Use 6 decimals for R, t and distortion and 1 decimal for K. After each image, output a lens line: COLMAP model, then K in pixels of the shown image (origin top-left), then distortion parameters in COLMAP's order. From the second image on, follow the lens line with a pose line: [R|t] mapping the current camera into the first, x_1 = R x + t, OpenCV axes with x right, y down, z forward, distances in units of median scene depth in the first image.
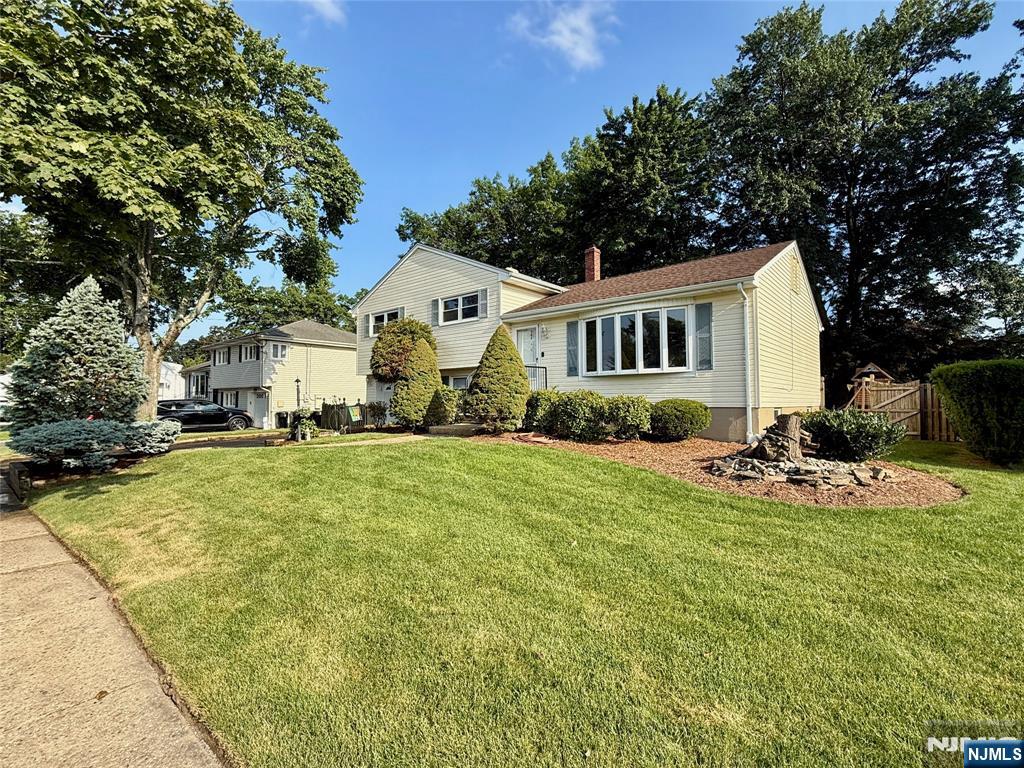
lens RADIAL K [[475.9, 0, 512.0], [0, 475.9, 384.0], [0, 0, 1]] dist [0.002161, 0.000259]
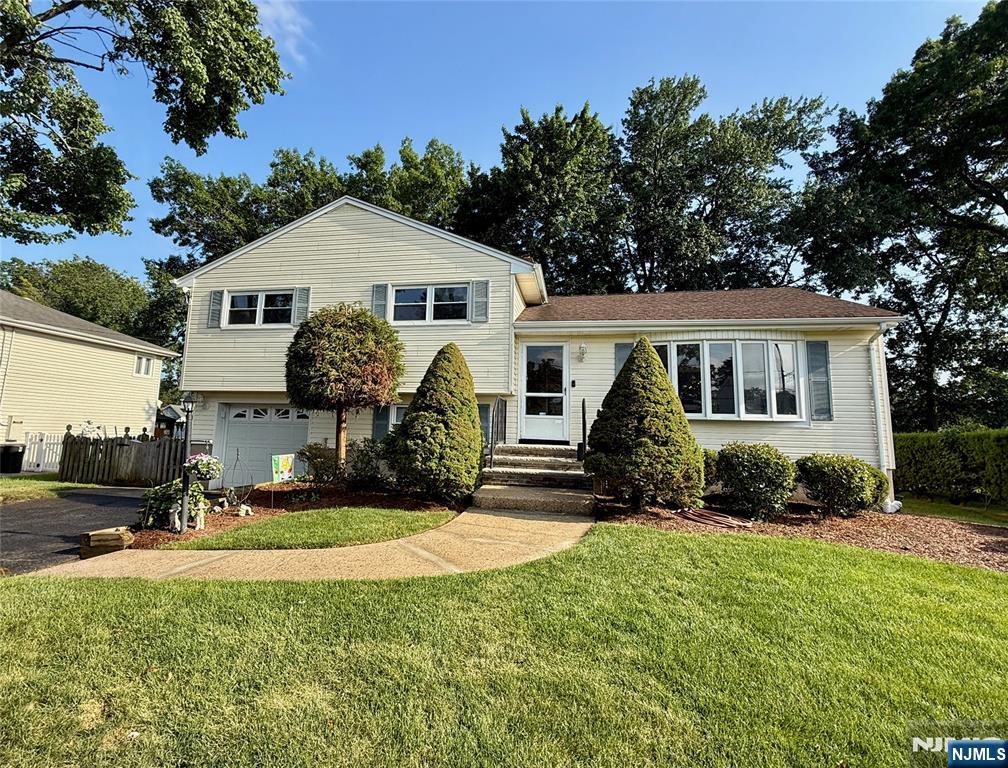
lens RADIAL K [[489.1, 0, 478.2], [0, 489.1, 376.4], [0, 0, 1]] dist [0.002987, 0.000373]
pose [[0.873240, 0.084627, 0.479886, -0.349500], [-0.049364, 0.995101, -0.085657, -0.002202], [-0.484784, 0.051110, 0.873139, 0.355395]]
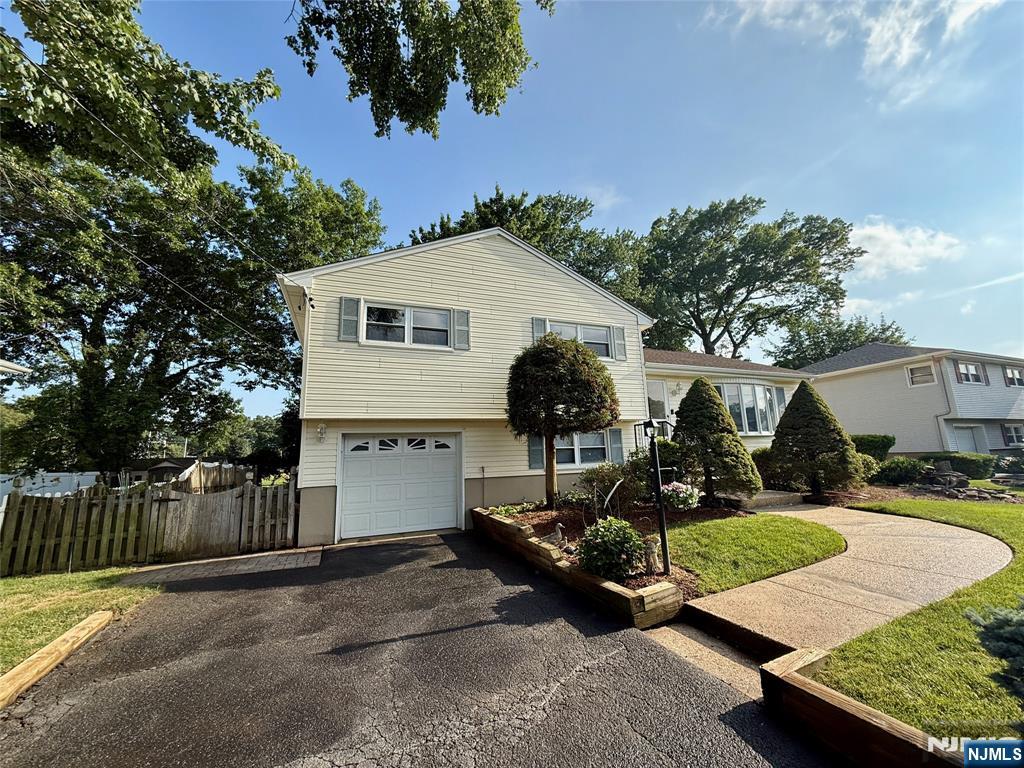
lens RADIAL K [[437.1, 0, 512.7], [0, 437.1, 363.3], [0, 0, 1]] dist [-0.001319, -0.000113]
pose [[0.438872, 0.163321, 0.883582, -0.721547], [-0.014280, 0.984486, -0.174880, -0.000760], [-0.898436, 0.064133, 0.434395, 0.754932]]
